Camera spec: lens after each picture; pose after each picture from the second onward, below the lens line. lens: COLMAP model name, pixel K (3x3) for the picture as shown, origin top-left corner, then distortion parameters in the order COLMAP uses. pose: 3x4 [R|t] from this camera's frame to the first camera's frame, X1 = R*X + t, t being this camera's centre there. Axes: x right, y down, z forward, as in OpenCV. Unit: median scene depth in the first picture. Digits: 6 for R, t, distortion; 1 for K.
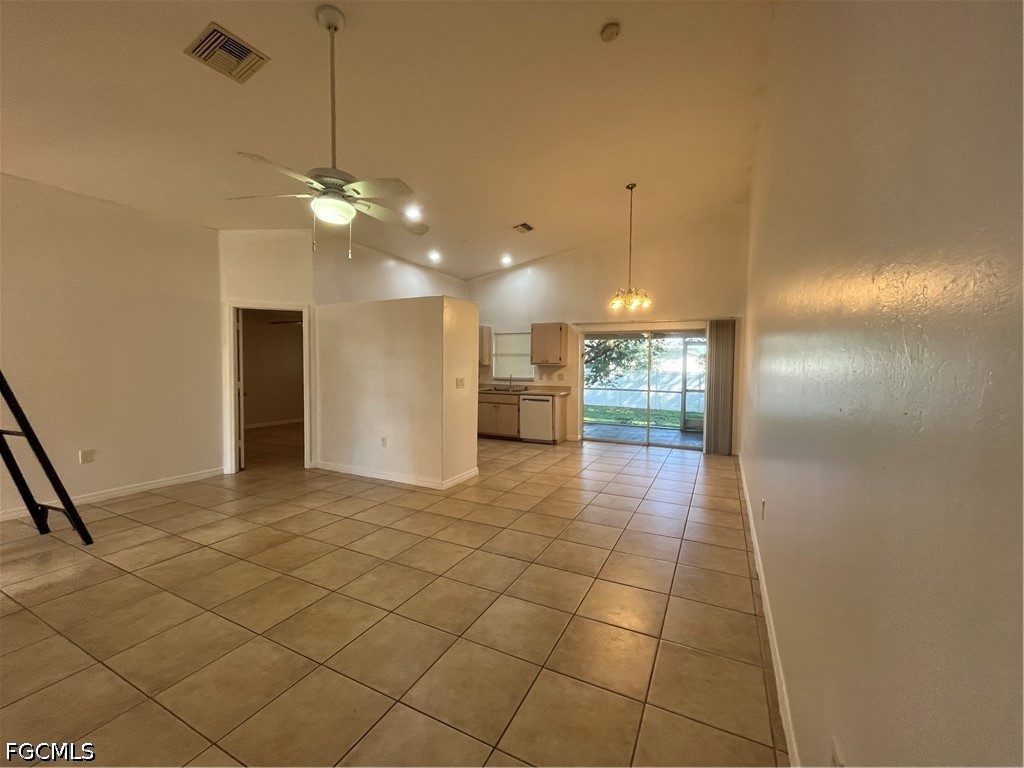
lens RADIAL K [[418.9, 0, 512.1], [0, 418.9, 380.6], [0, 0, 1]] dist [-0.001648, -0.000305]
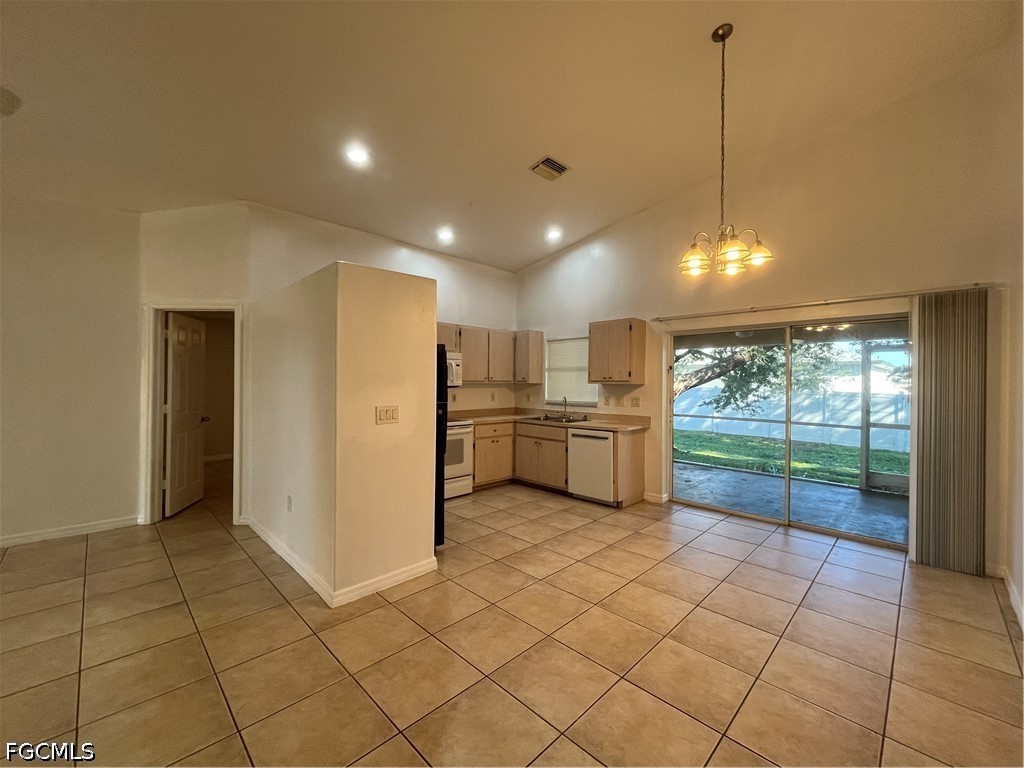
lens RADIAL K [[418.9, 0, 512.1], [0, 418.9, 380.6], [0, 0, 1]] dist [-0.001648, -0.000305]
pose [[0.949451, -0.001267, -0.313913, 0.238742], [-0.012314, 0.999072, -0.041277, -0.021102], [0.313674, 0.043056, 0.948554, 0.542316]]
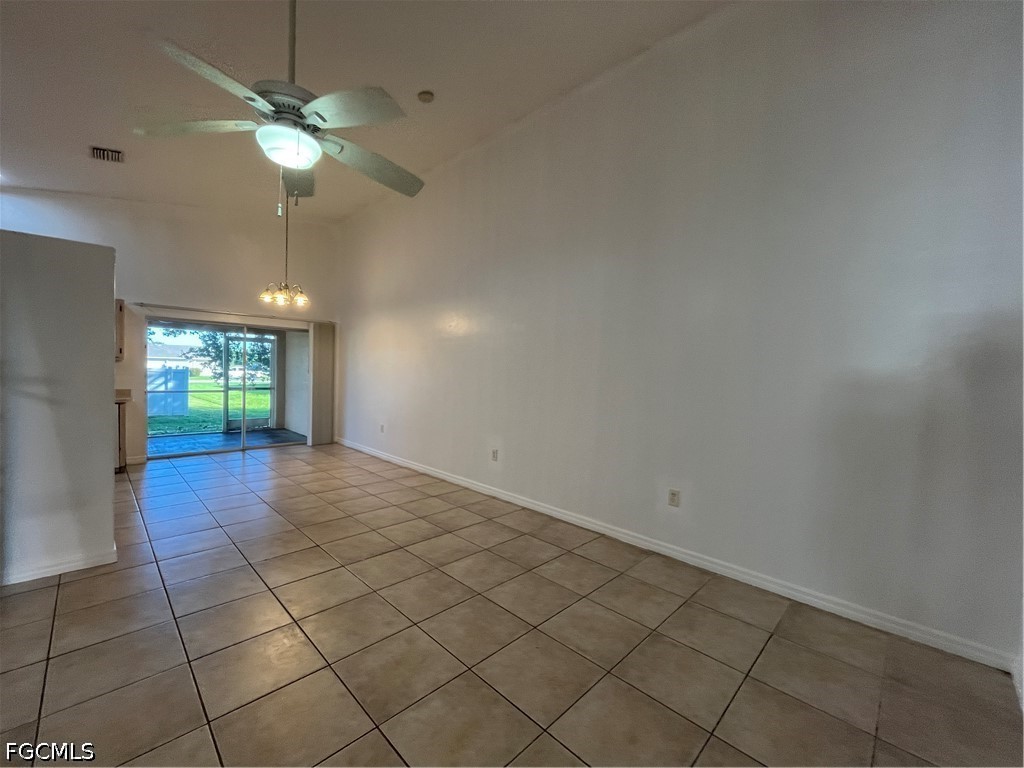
lens RADIAL K [[418.9, 0, 512.1], [0, 418.9, 380.6], [0, 0, 1]] dist [-0.001648, -0.000305]
pose [[0.311780, -0.024836, 0.949830, -0.576655], [0.014141, 0.999669, 0.021498, -0.012765], [-0.950049, 0.006728, 0.312028, 0.249314]]
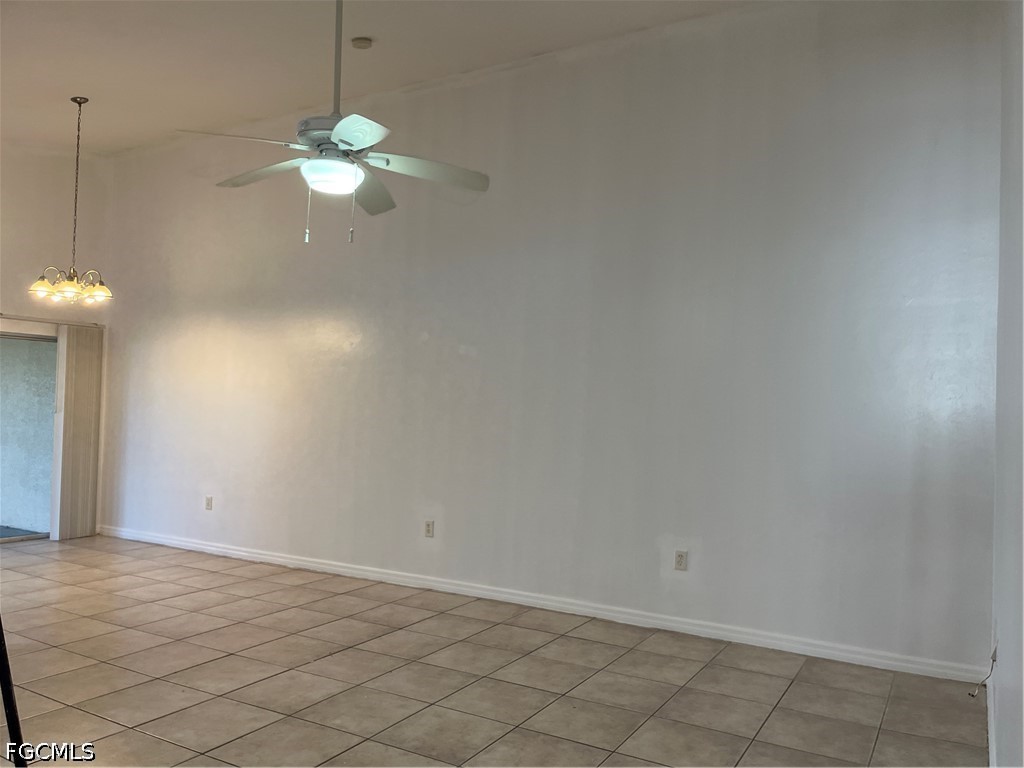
lens RADIAL K [[782.0, 0, 517.8], [0, 782.0, 390.0], [0, 0, 1]] dist [0.027148, 0.000567]
pose [[0.056604, 0.015656, 0.998274, -0.958427], [0.014463, 0.999759, -0.016499, -0.024911], [-0.998292, 0.015372, 0.056364, 0.376437]]
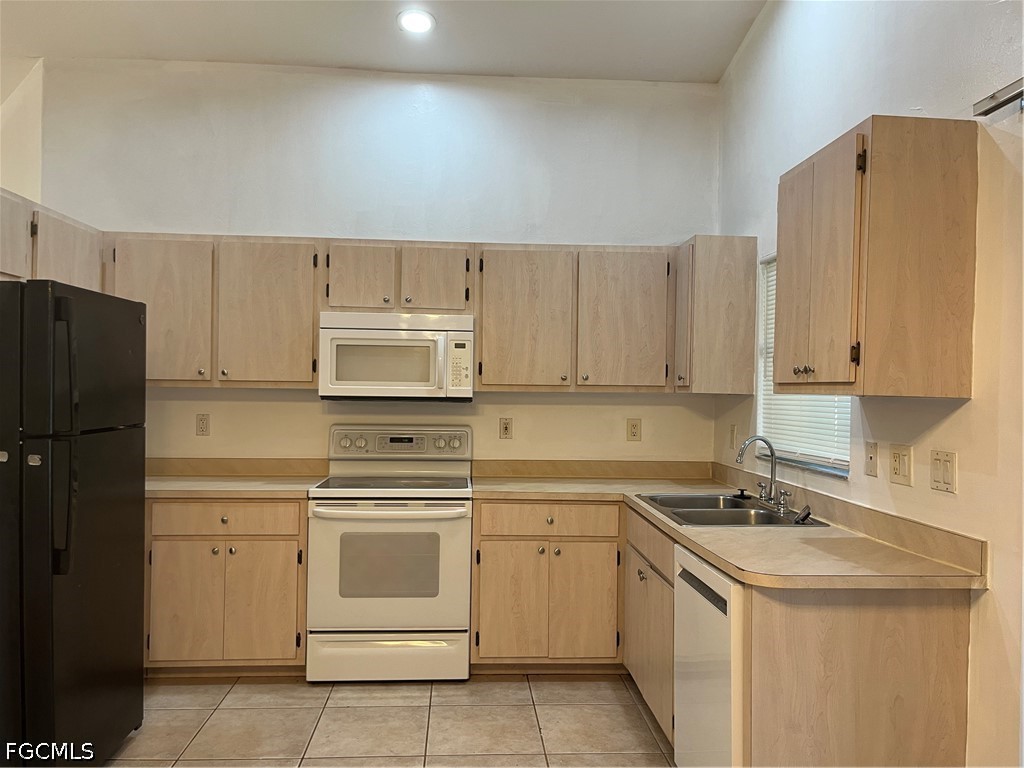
lens RADIAL K [[782.0, 0, 517.8], [0, 782.0, 390.0], [0, 0, 1]] dist [0.027148, 0.000567]
pose [[0.508517, 0.001415, -0.861051, 0.499414], [-0.044330, 0.998716, -0.024539, -0.042509], [0.859910, 0.050649, 0.507927, 1.220468]]
